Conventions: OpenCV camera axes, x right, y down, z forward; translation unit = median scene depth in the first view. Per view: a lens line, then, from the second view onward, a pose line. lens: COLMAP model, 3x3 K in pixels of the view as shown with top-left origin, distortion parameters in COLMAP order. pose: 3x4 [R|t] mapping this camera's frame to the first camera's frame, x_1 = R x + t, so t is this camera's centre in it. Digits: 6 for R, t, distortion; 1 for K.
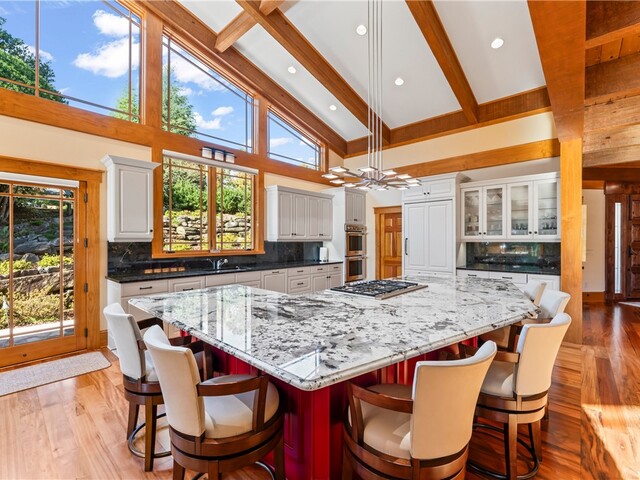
lens RADIAL K [[290.3, 0, 319.8], [0, 290.3, 240.7], [0, 0, 1]] dist [0.002663, -0.000171]
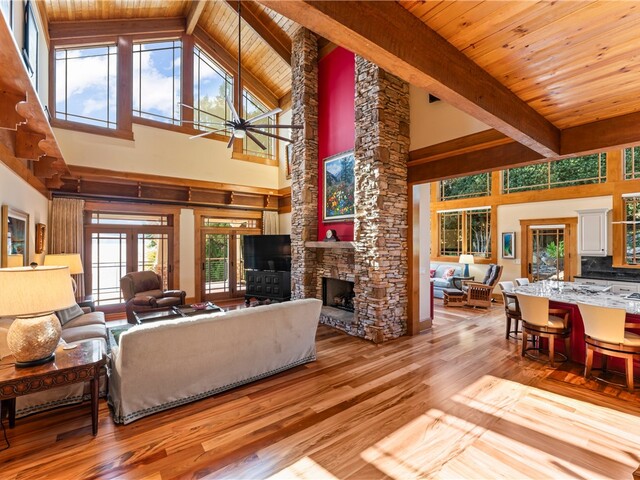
lens RADIAL K [[290.3, 0, 319.8], [0, 290.3, 238.9], [0, 0, 1]] dist [0.002663, -0.000171]
pose [[-0.186337, -0.007263, -0.982459, 0.744451], [-0.001775, 0.999974, -0.007056, -0.046187], [0.982484, 0.000429, -0.186345, -0.142081]]
